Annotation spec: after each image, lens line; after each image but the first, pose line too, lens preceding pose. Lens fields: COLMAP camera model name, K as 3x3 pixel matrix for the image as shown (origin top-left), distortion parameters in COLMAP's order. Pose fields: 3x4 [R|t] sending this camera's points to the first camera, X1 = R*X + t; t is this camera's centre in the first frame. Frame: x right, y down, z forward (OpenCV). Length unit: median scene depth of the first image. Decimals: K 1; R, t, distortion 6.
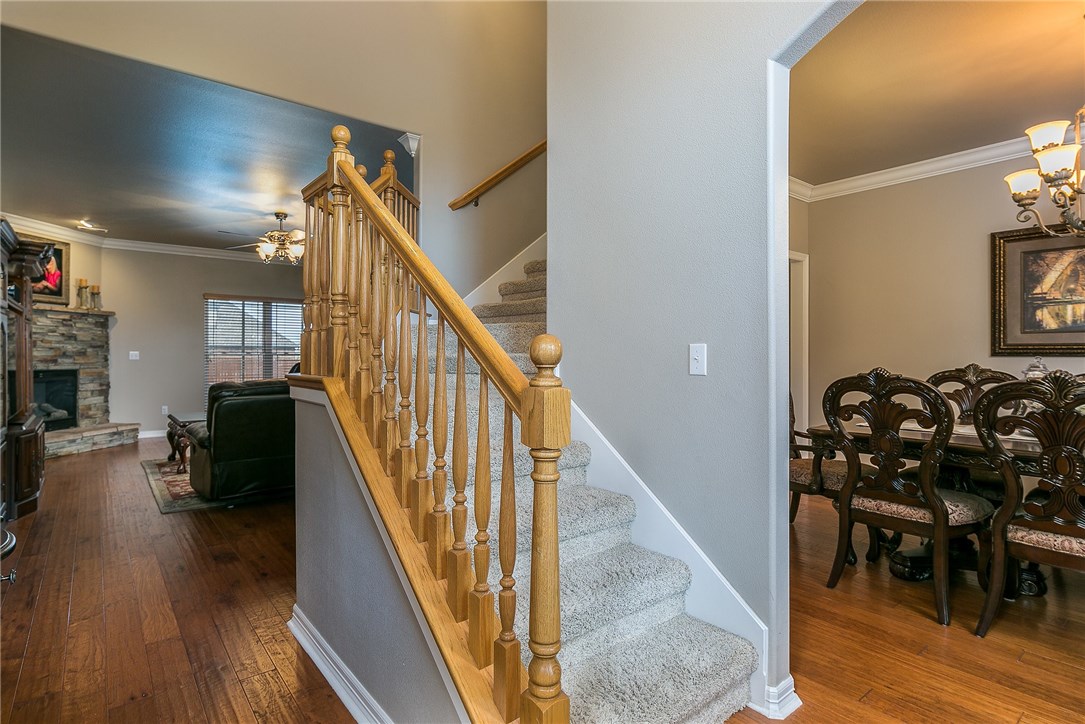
lens RADIAL K [[539.2, 0, 521.5], [0, 539.2, 354.4], [0, 0, 1]] dist [0.002530, -0.002728]
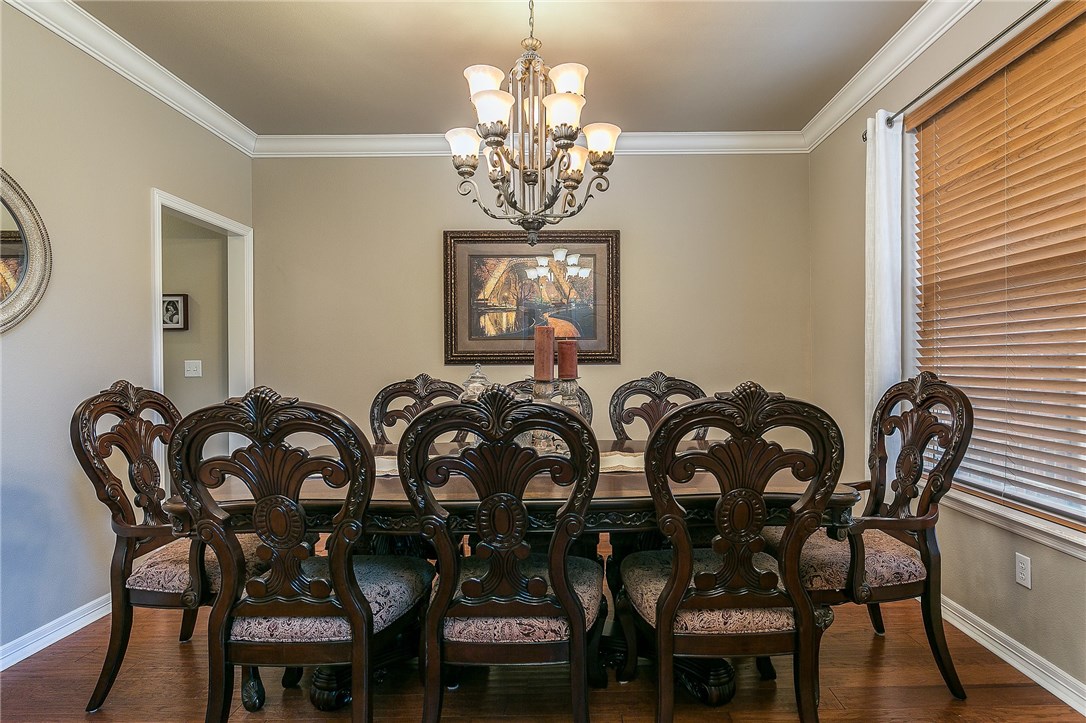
lens RADIAL K [[539.7, 0, 551.3], [0, 539.7, 365.9], [0, 0, 1]] dist [0.002530, -0.002728]
pose [[0.635526, -0.010801, 0.772004, 0.402261], [0.008771, 0.999939, 0.006769, 0.002213], [-0.772030, 0.002469, 0.635582, 0.400531]]
